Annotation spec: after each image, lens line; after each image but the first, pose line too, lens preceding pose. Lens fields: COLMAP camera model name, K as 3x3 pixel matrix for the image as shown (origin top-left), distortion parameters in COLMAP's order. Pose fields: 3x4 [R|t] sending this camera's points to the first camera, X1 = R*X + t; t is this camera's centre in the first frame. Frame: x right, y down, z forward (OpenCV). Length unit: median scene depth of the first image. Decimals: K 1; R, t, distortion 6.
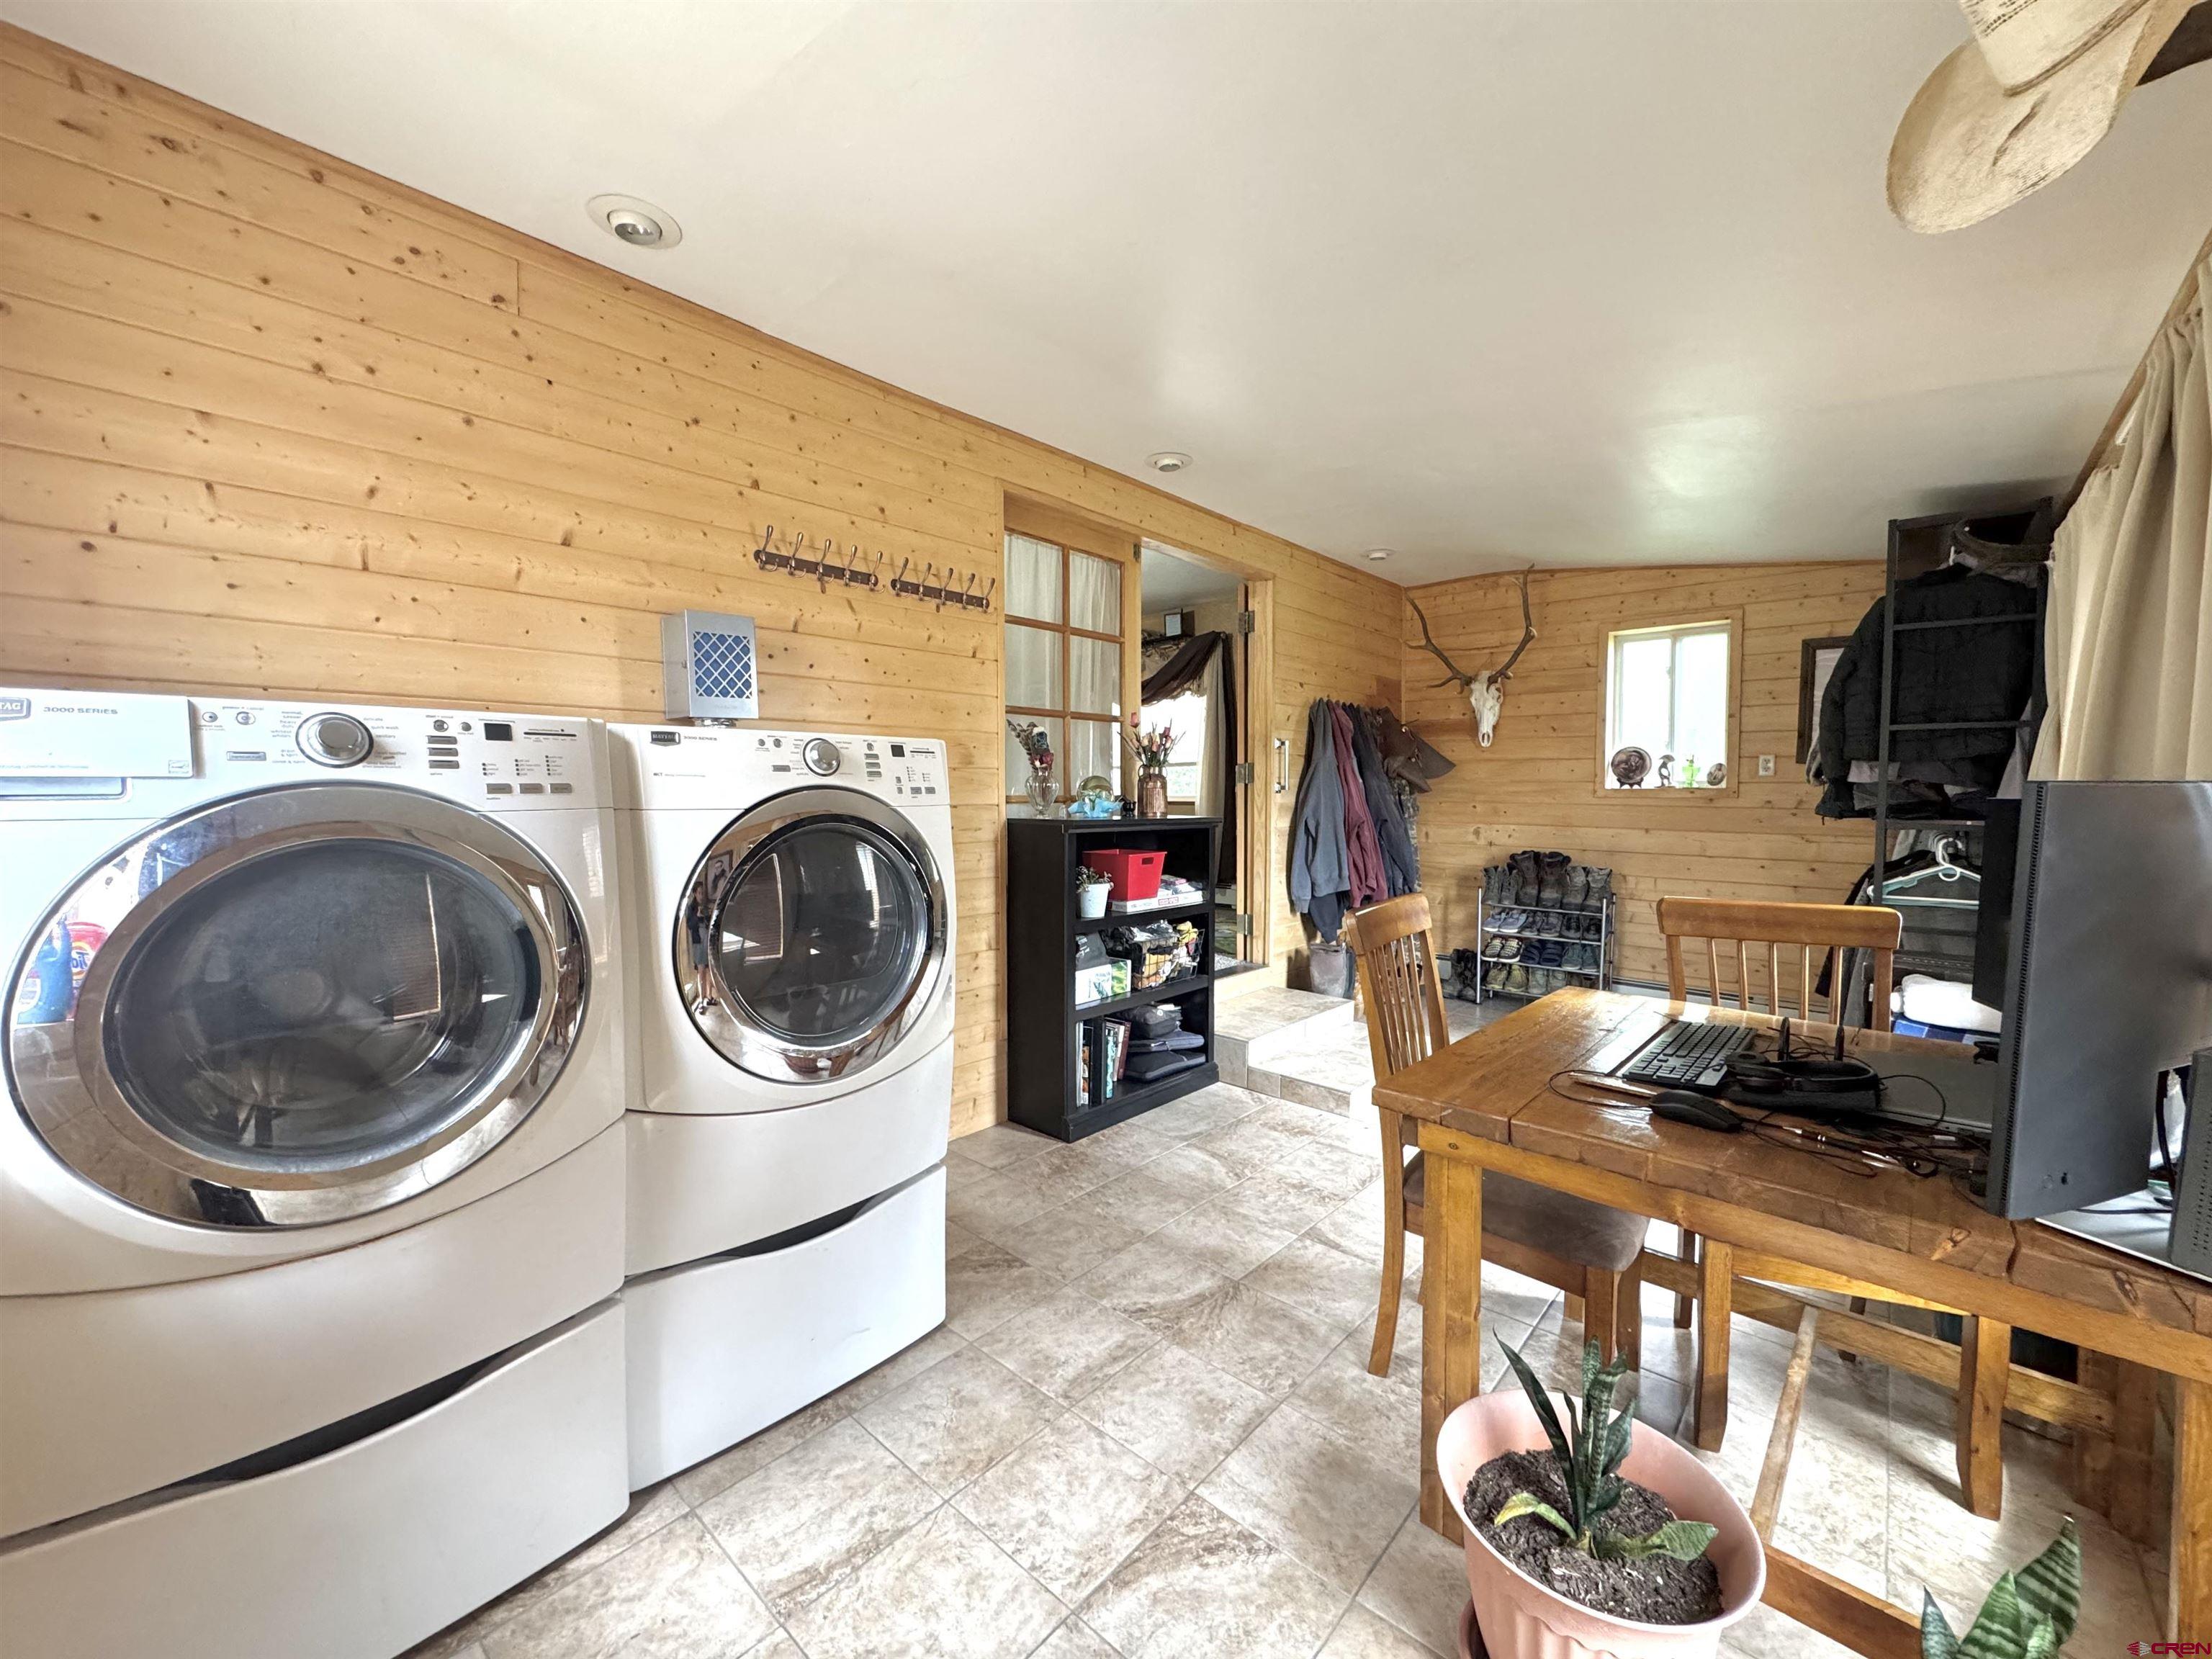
lens RADIAL K [[881.5, 0, 1106.0], [0, 881.5, 829.5], [0, 0, 1]] dist [0.001962, 0.000072]
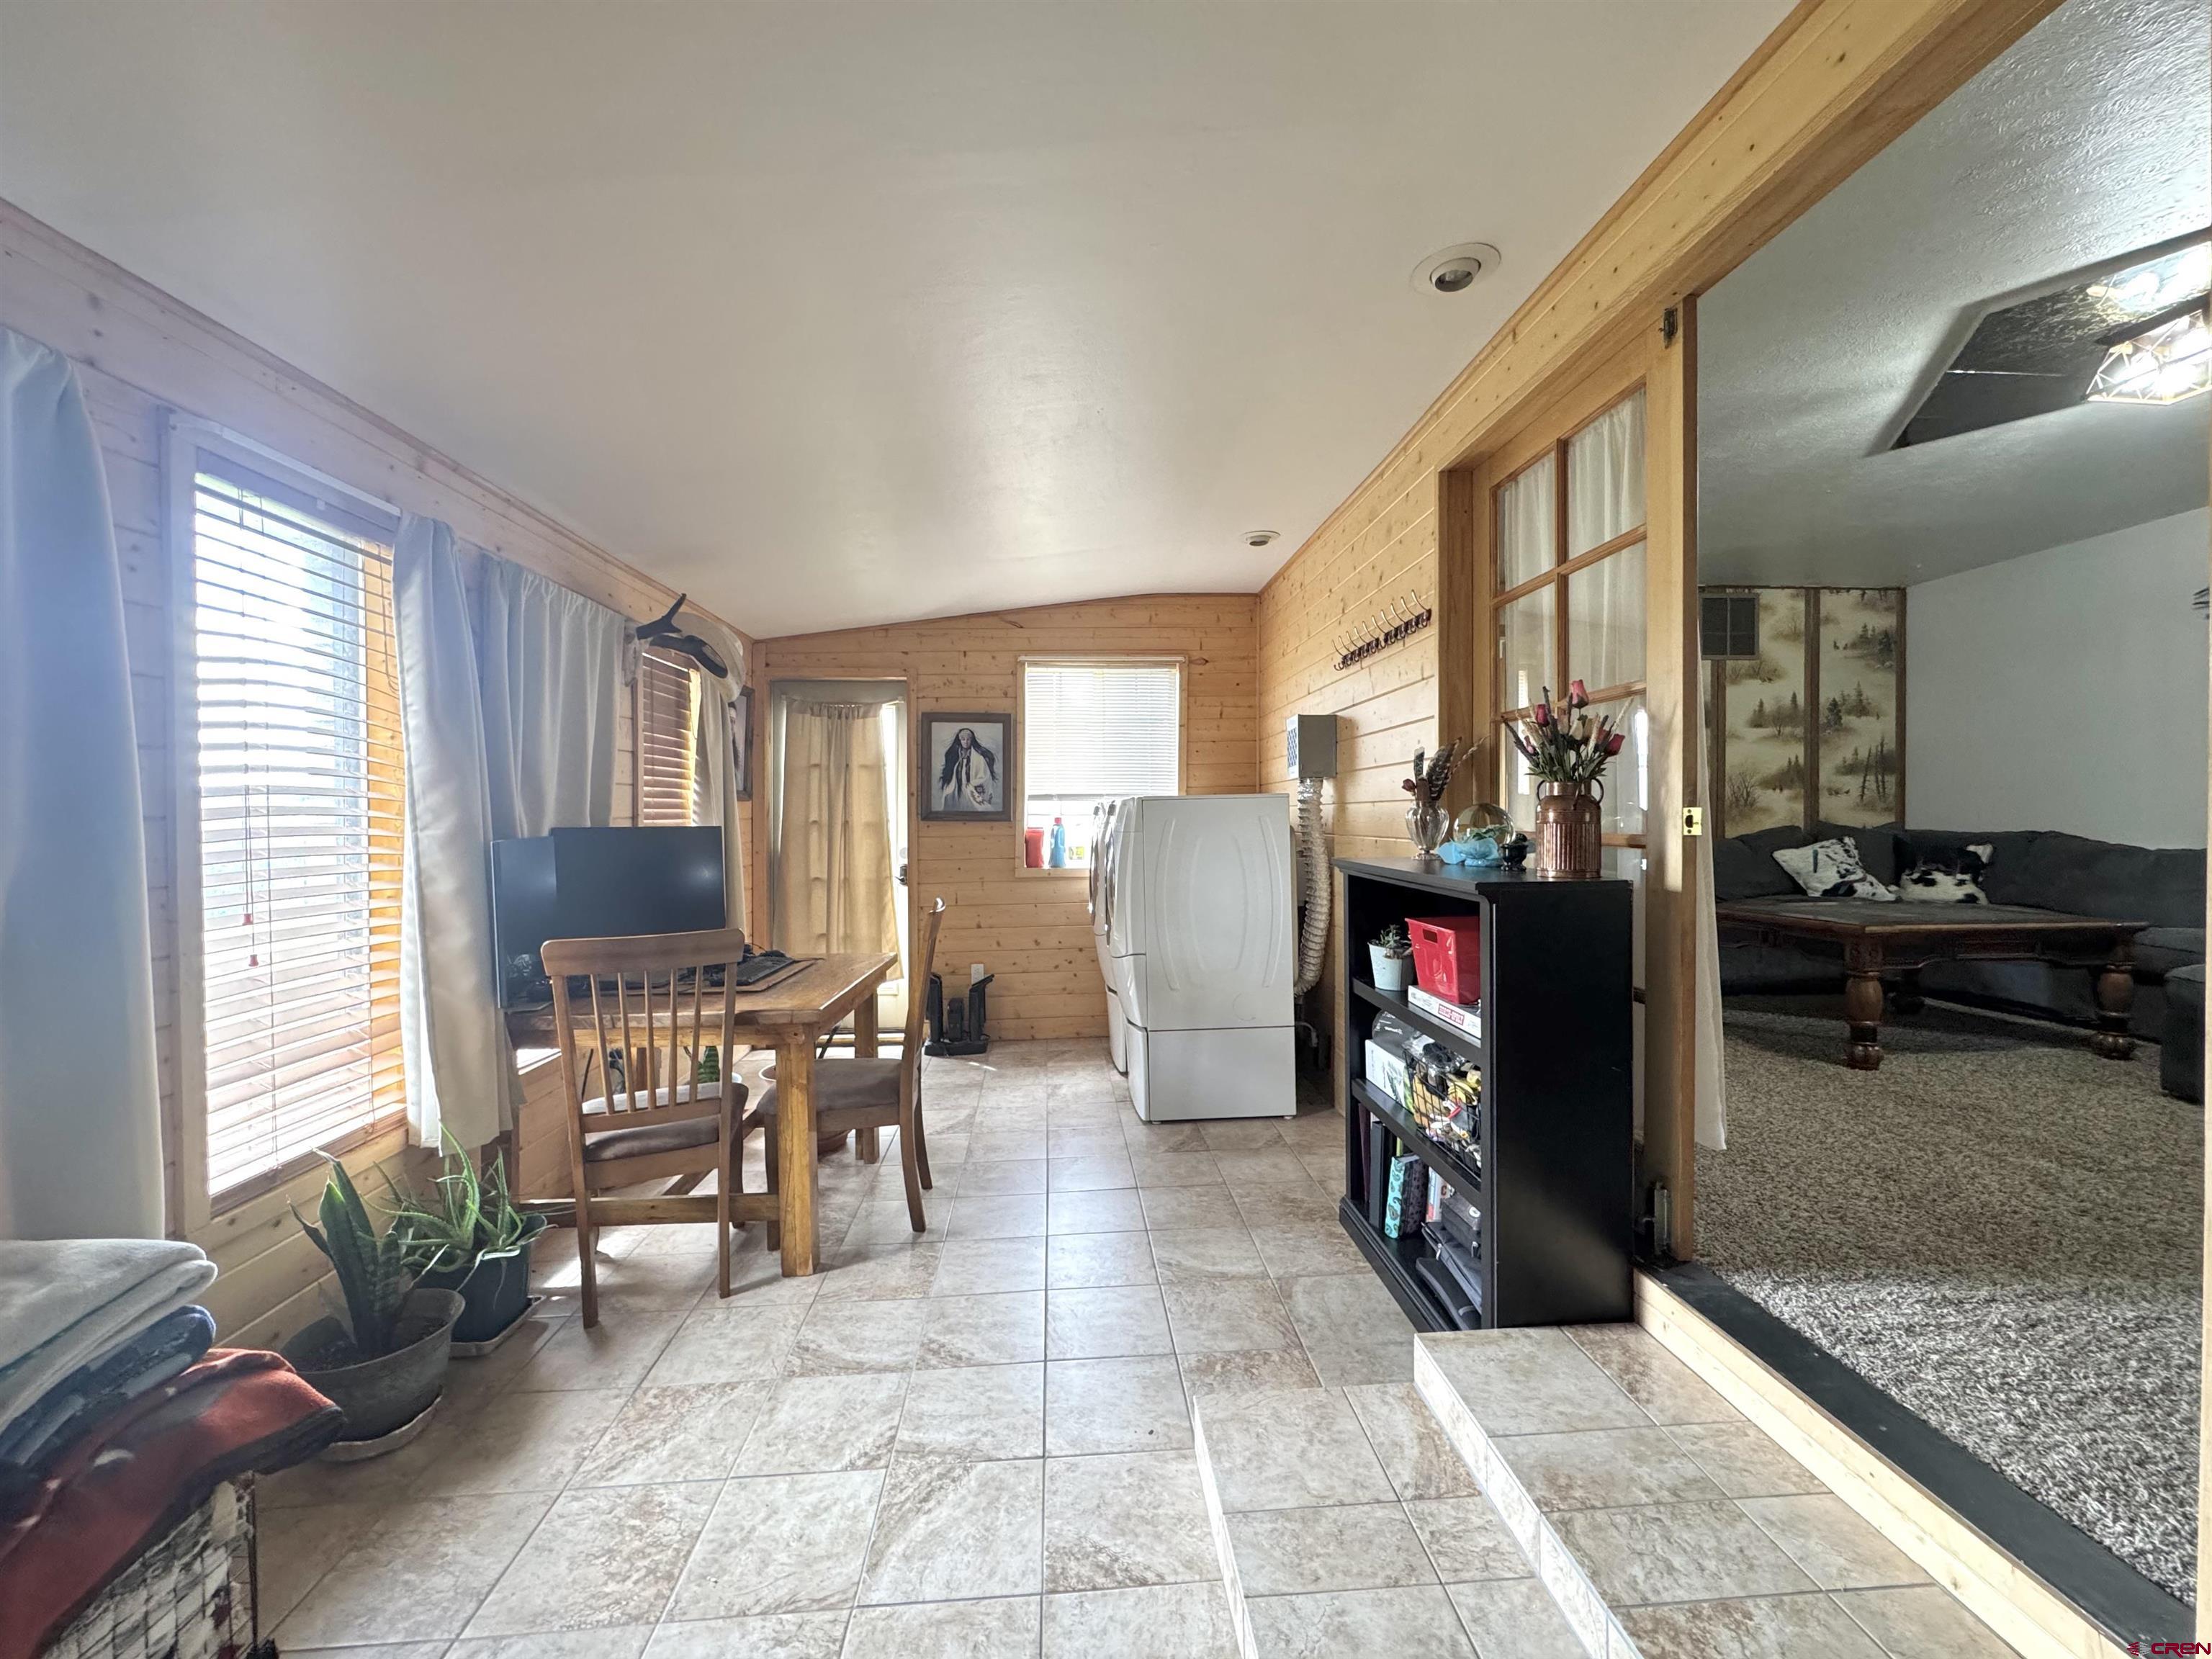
lens RADIAL K [[881.5, 0, 1106.0], [0, 881.5, 829.5], [0, 0, 1]] dist [0.001962, 0.000072]
pose [[-0.697537, 0.012095, -0.716447, 0.807815], [-0.027397, 0.998676, 0.043533, -0.074918], [0.716025, 0.049995, -0.696282, 1.531048]]
